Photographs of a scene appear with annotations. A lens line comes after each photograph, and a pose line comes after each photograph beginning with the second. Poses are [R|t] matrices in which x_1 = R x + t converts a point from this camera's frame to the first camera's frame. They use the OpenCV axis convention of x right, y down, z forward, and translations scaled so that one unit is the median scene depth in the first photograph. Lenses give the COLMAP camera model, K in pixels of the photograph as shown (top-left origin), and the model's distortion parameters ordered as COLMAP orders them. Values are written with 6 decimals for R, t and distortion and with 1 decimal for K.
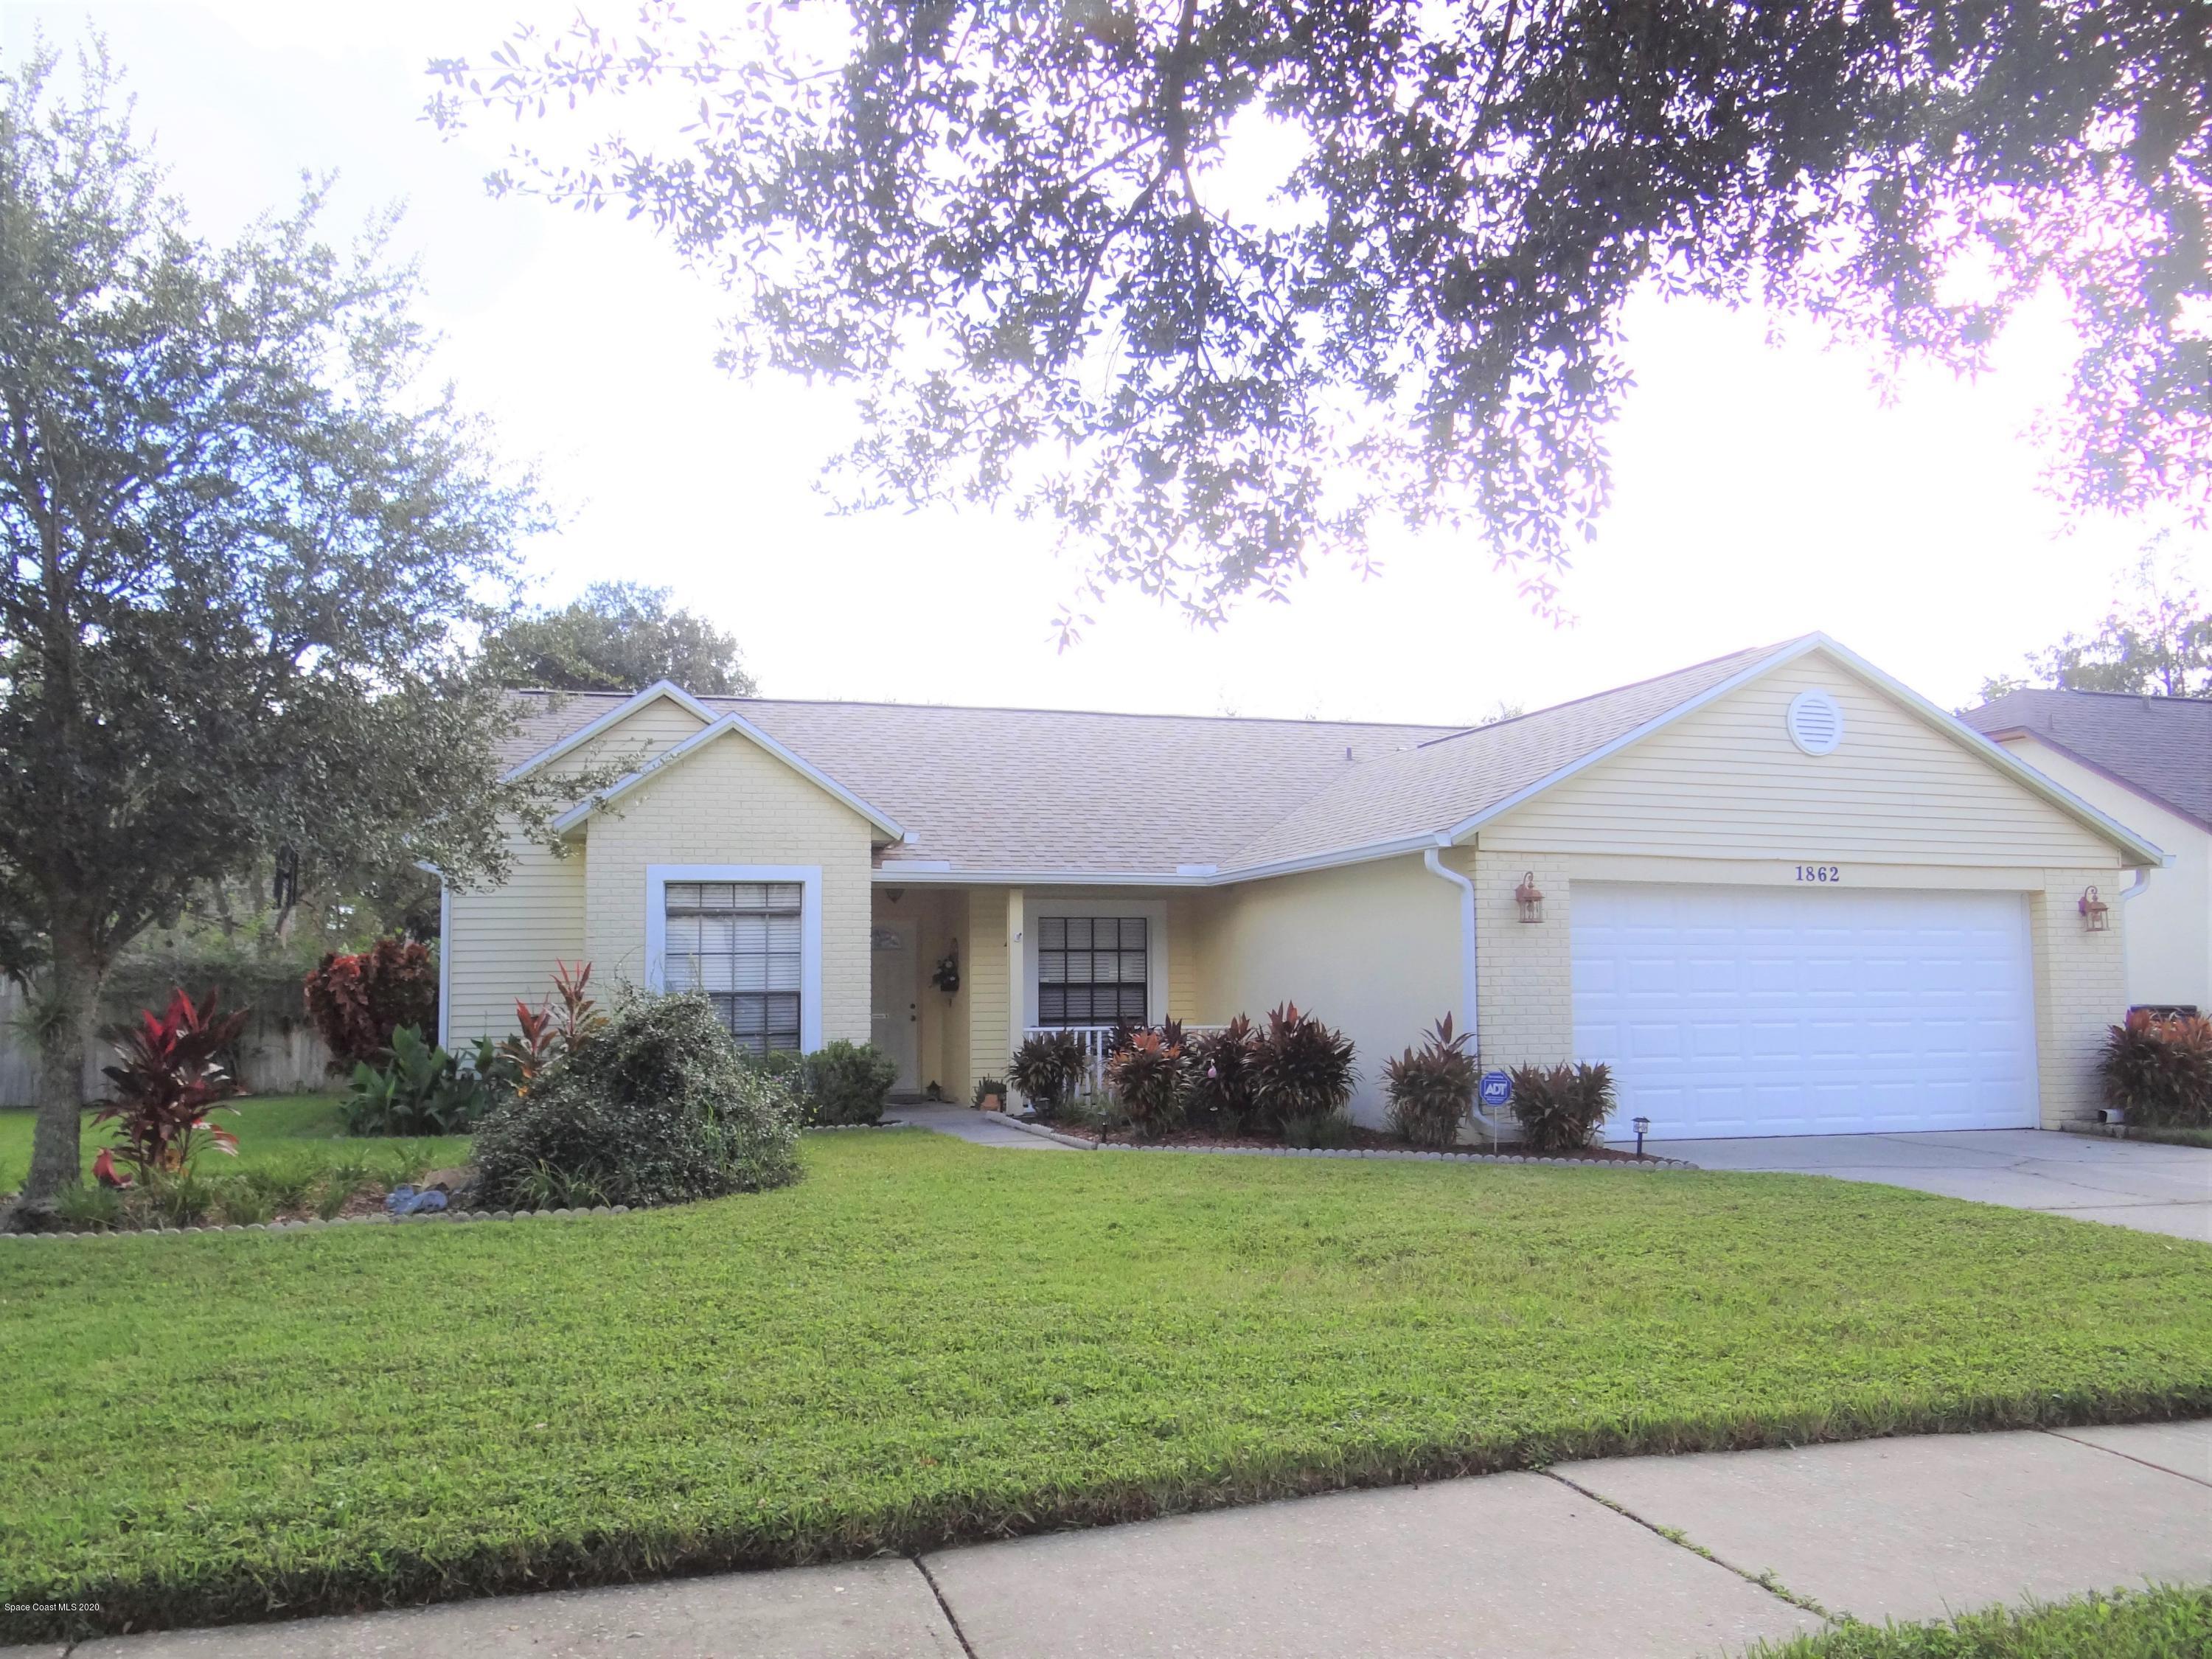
lens RADIAL K [[1704.5, 0, 1120.1], [0, 1704.5, 813.6], [0, 0, 1]] dist [0.009150, 0.000646]
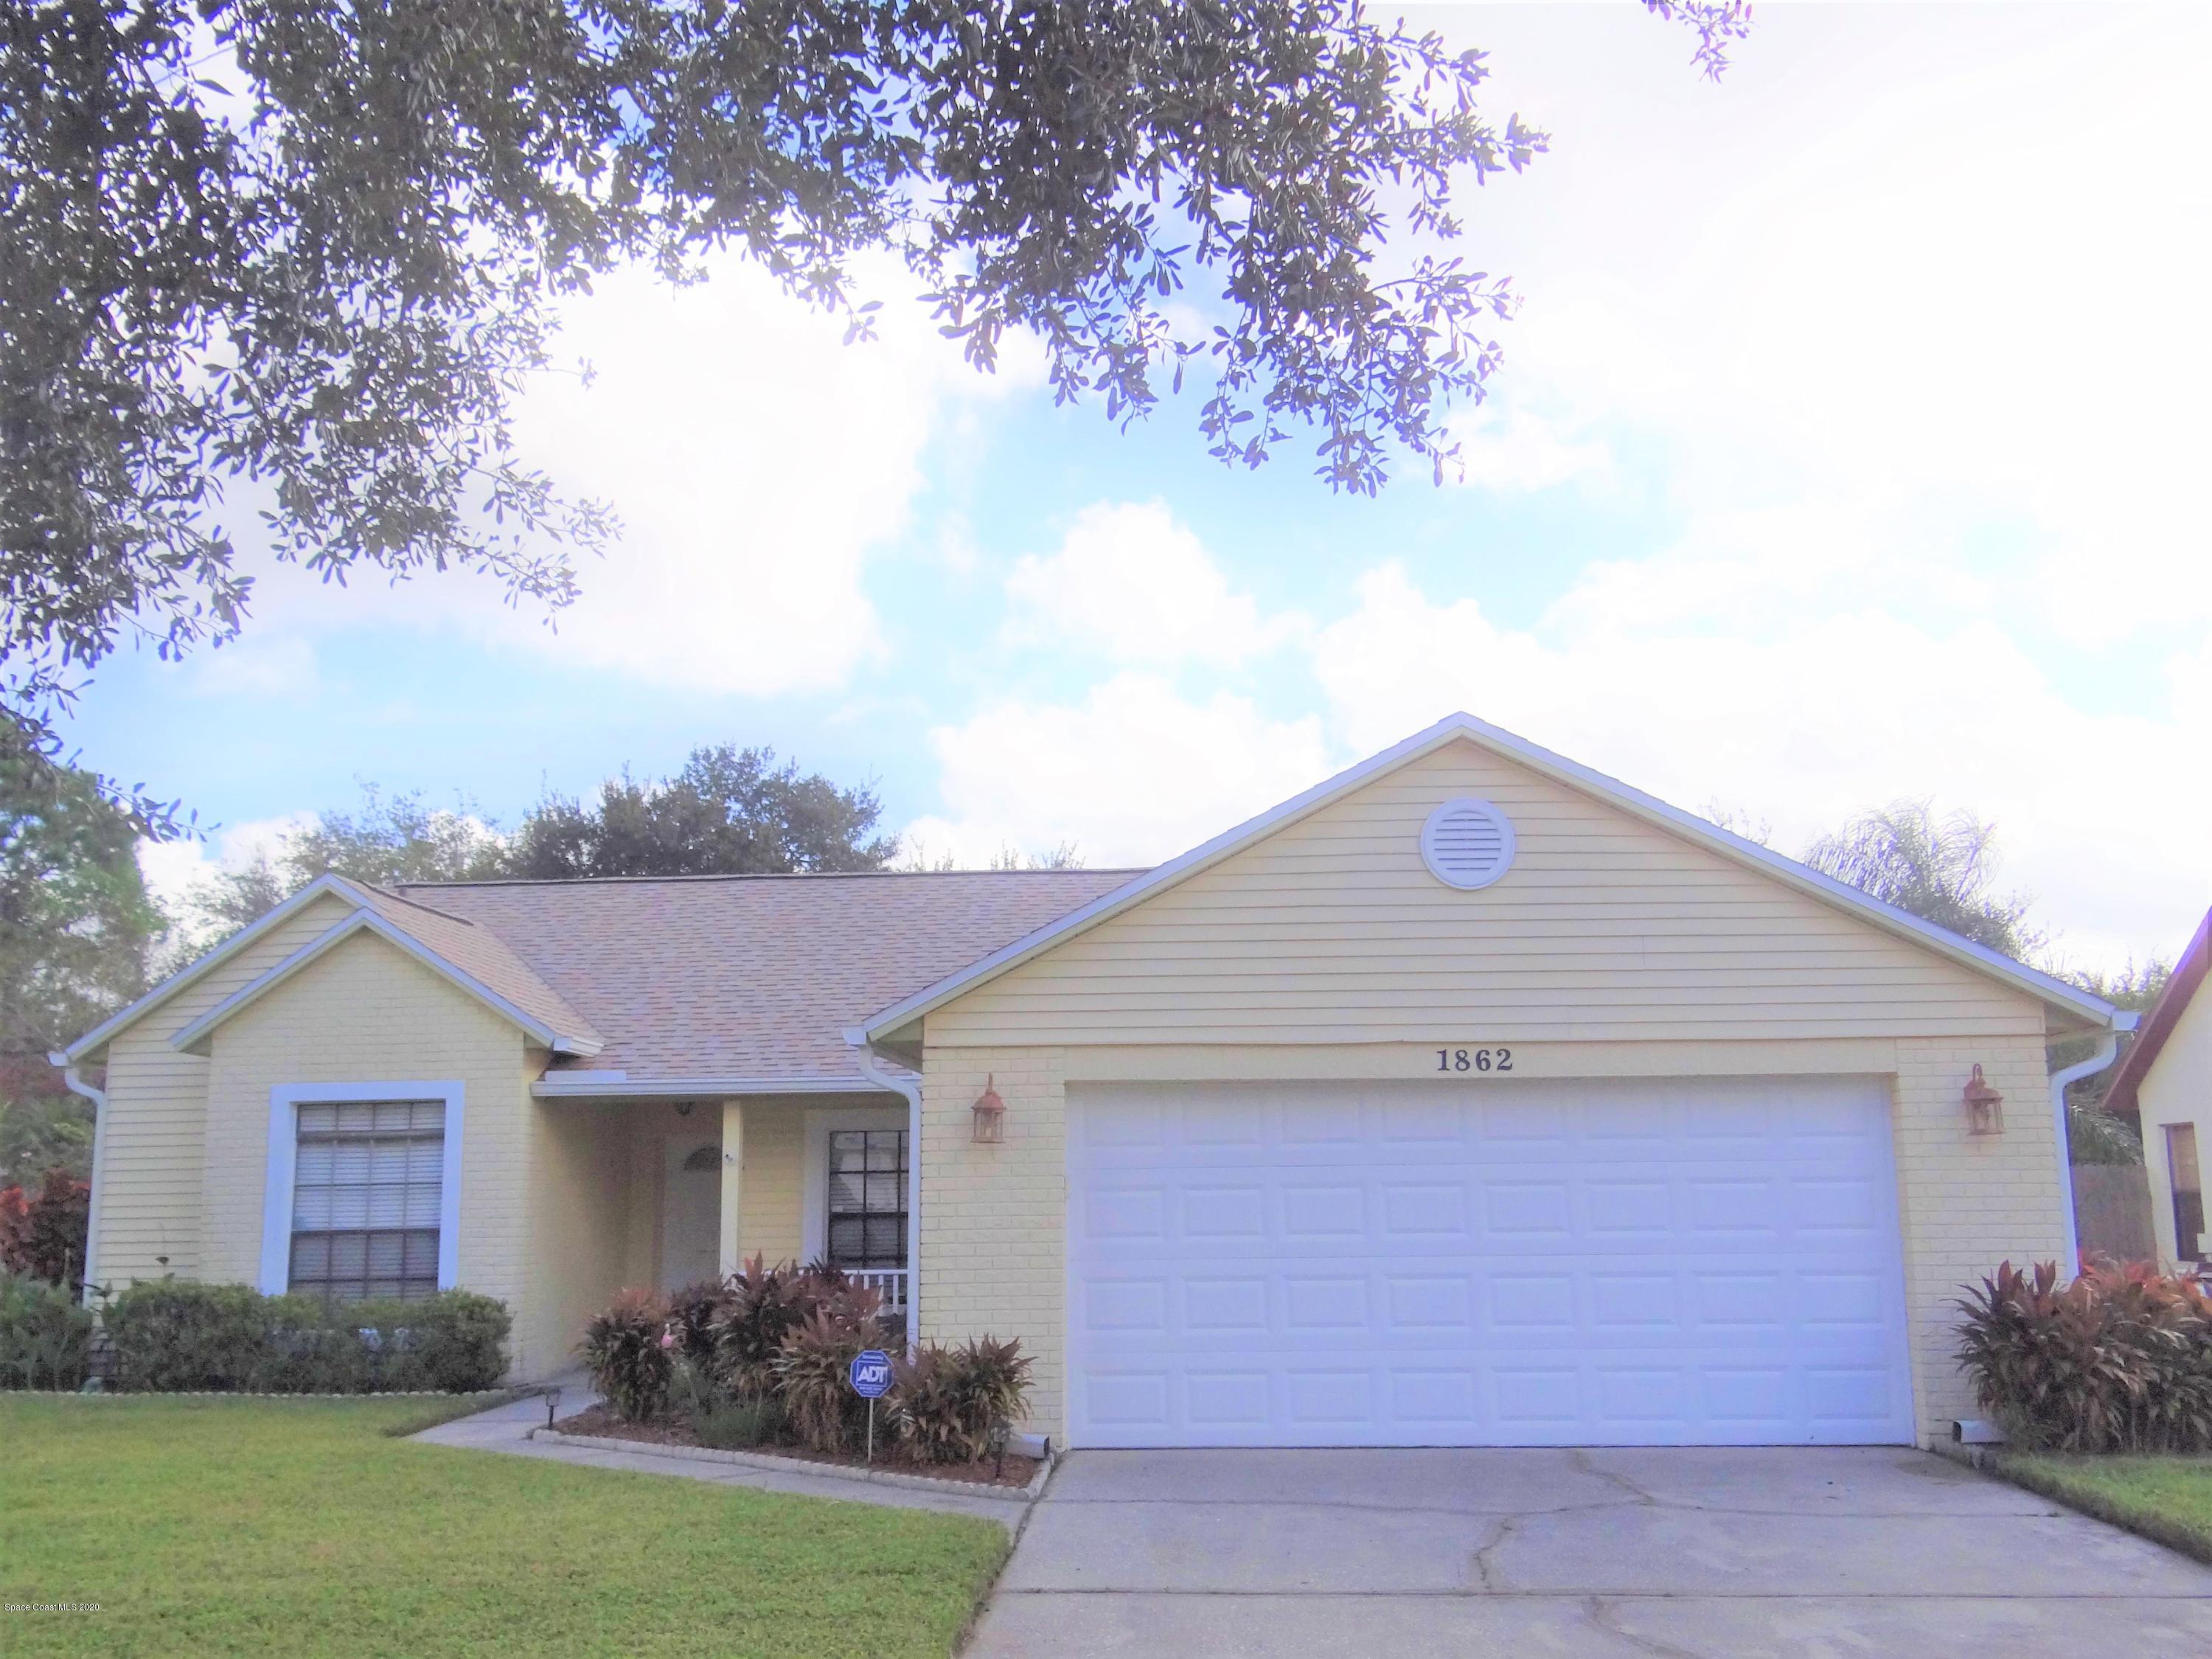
lens RADIAL K [[1996.7, 0, 1106.0], [0, 1996.7, 829.5], [0, 0, 1]] dist [0.017404, 0.000921]
pose [[0.936942, -0.069815, -0.342440, 0.644303], [0.043550, 0.995530, -0.083809, 0.004160], [0.346761, 0.063611, 0.935794, 0.213813]]
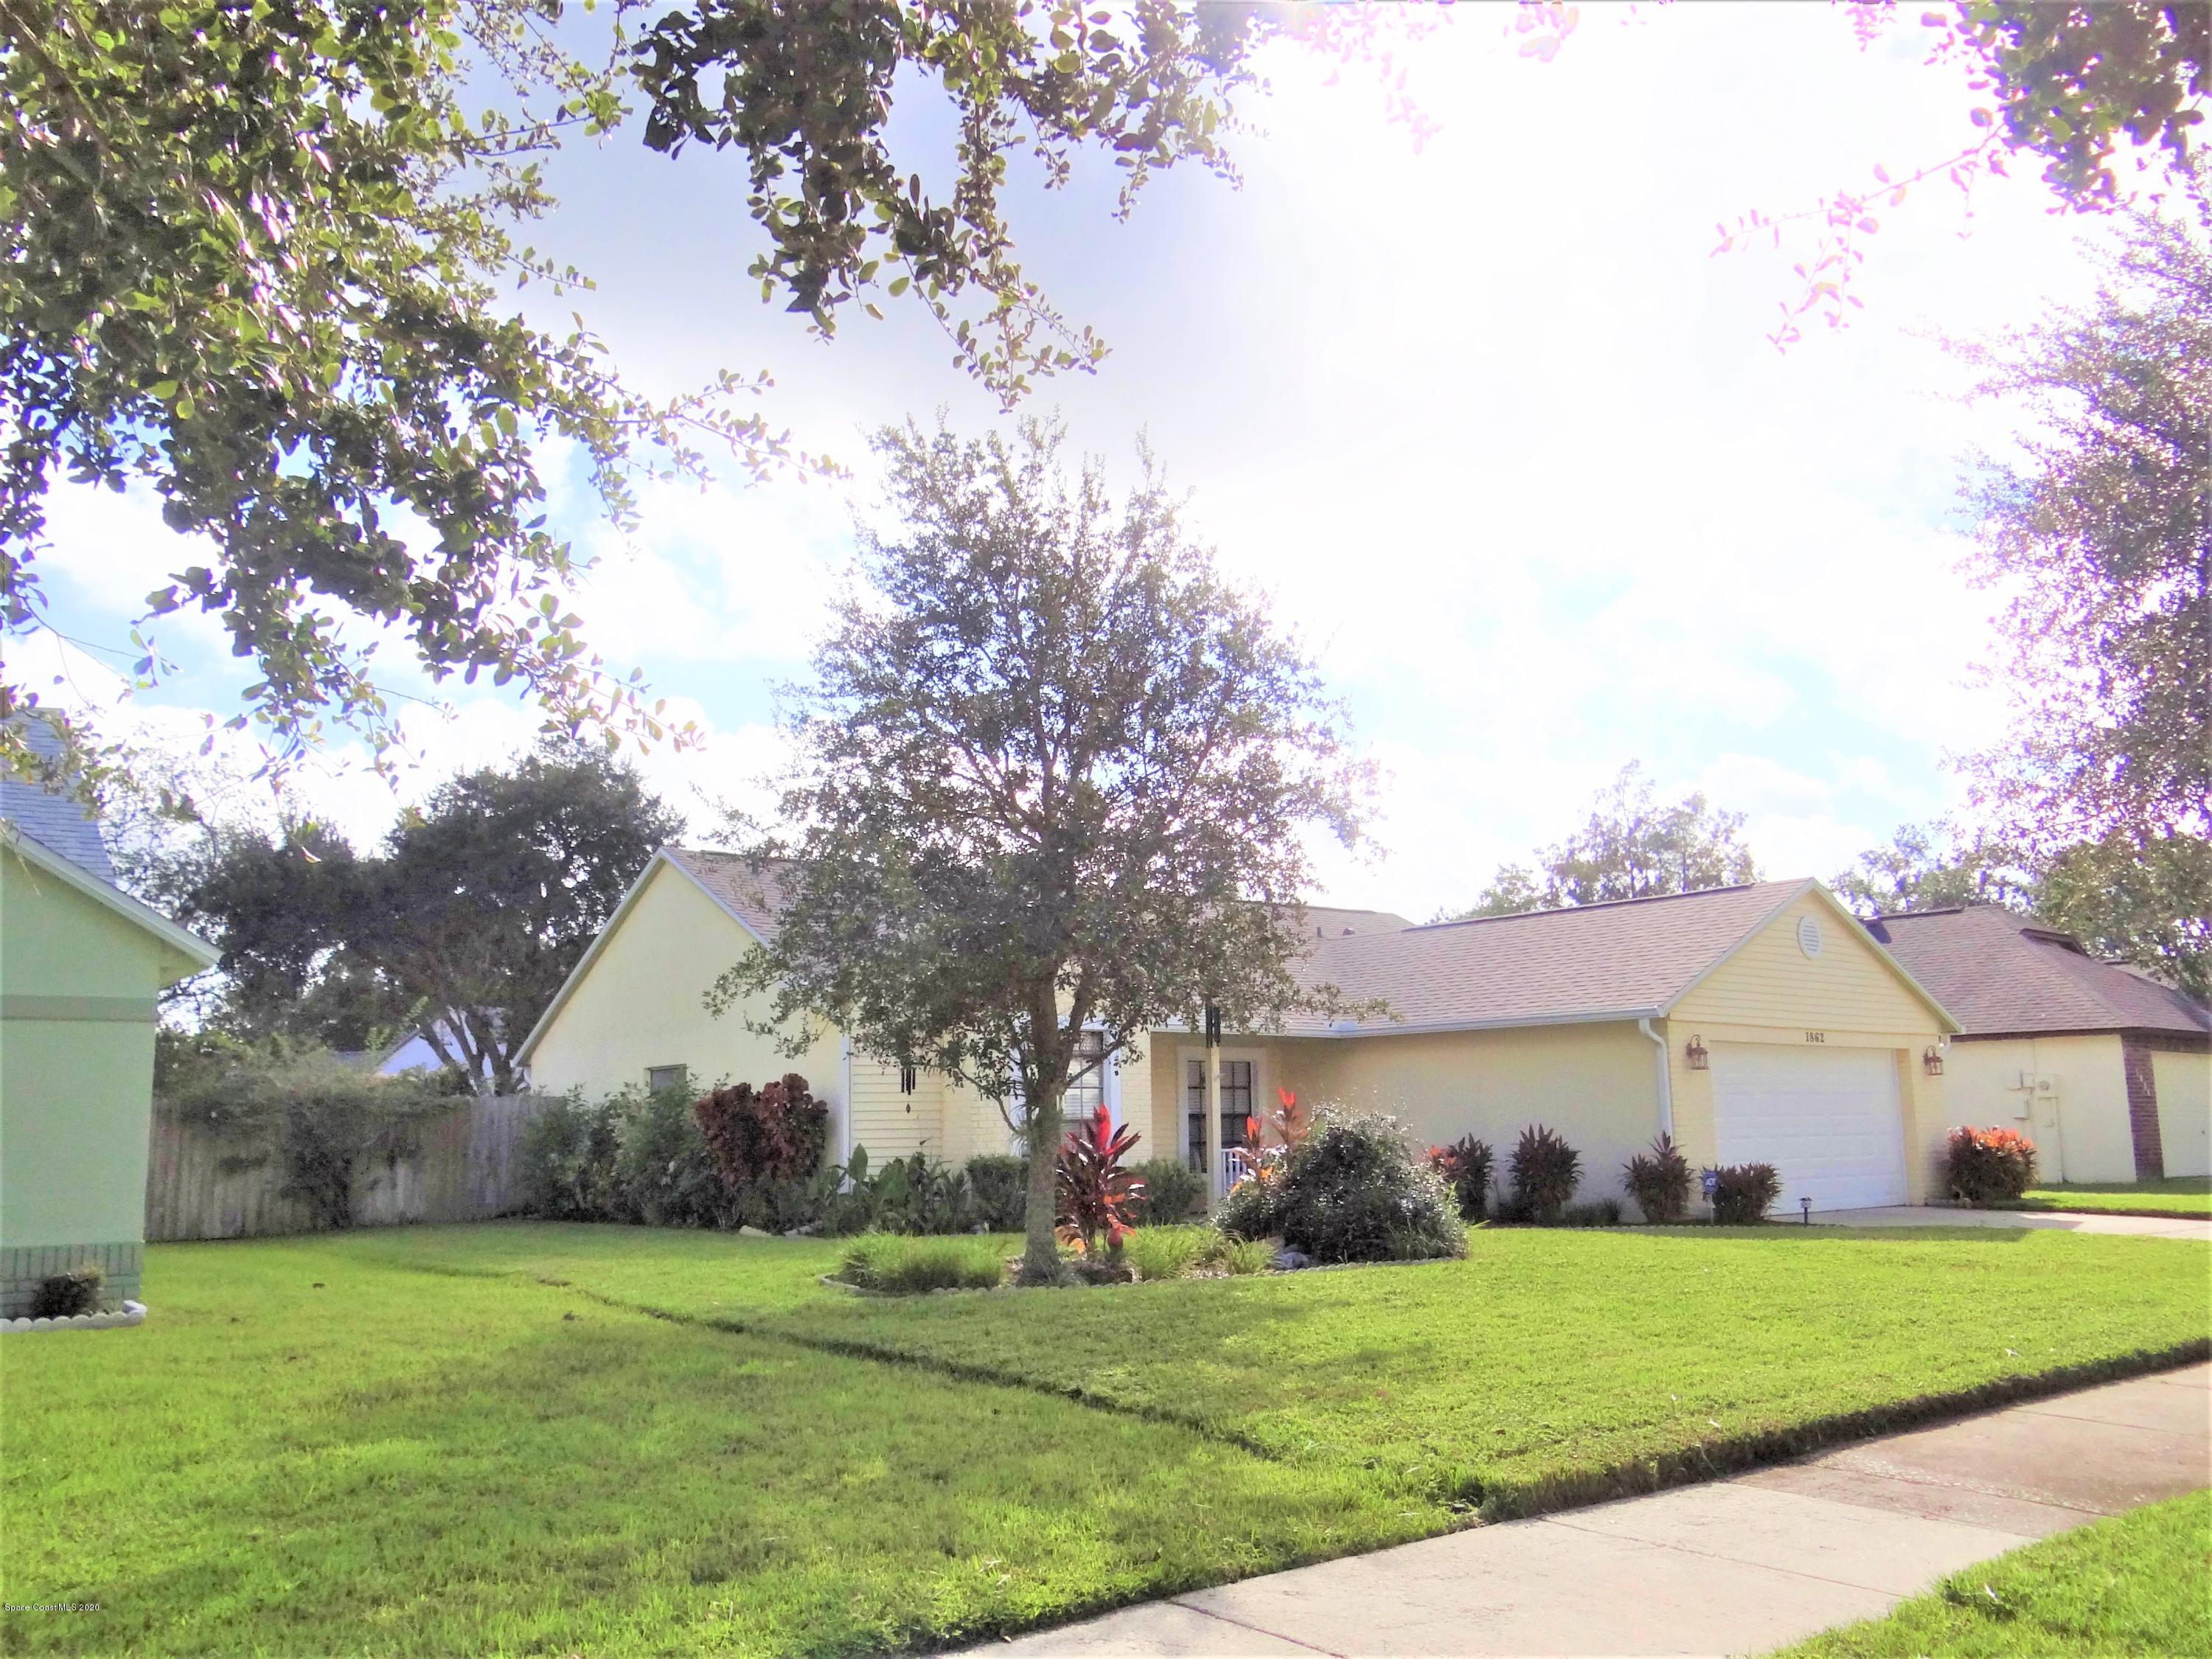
lens RADIAL K [[1704.5, 0, 1120.1], [0, 1704.5, 813.6], [0, 0, 1]] dist [0.009150, 0.000646]
pose [[0.933695, 0.059475, 0.353095, -0.839415], [-0.031447, 0.995919, -0.084596, -0.017573], [-0.356685, 0.067883, 0.931755, -0.246492]]
